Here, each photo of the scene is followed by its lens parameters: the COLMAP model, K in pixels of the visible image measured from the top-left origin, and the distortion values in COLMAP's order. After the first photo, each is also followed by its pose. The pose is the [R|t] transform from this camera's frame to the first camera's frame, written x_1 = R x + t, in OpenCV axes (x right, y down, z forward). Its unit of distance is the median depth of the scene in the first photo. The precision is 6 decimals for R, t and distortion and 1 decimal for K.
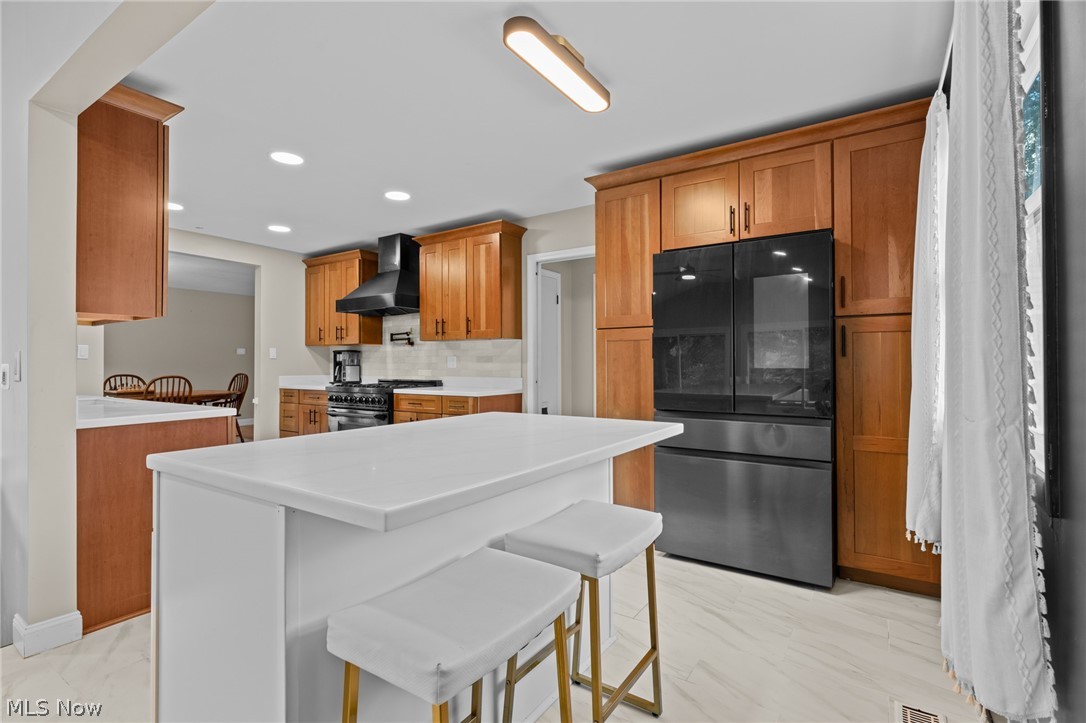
lens RADIAL K [[519.1, 0, 539.2], [0, 519.1, 359.5], [0, 0, 1]] dist [-0.002348, -0.000225]
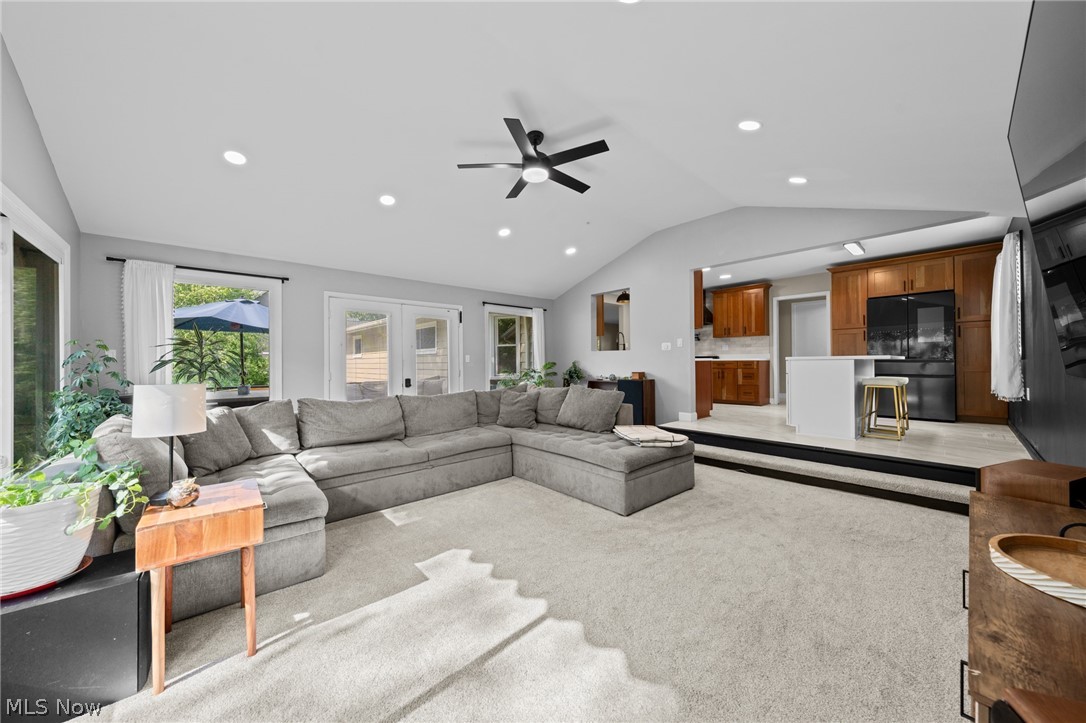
lens RADIAL K [[386.8, 0, 538.5], [0, 386.8, 362.3], [0, 0, 1]] dist [-0.002972, -0.000270]
pose [[0.971153, -0.004424, -0.238415, -0.904354], [0.006513, 0.999947, 0.007976, 0.080769], [0.238367, -0.009299, 0.971131, -1.250592]]
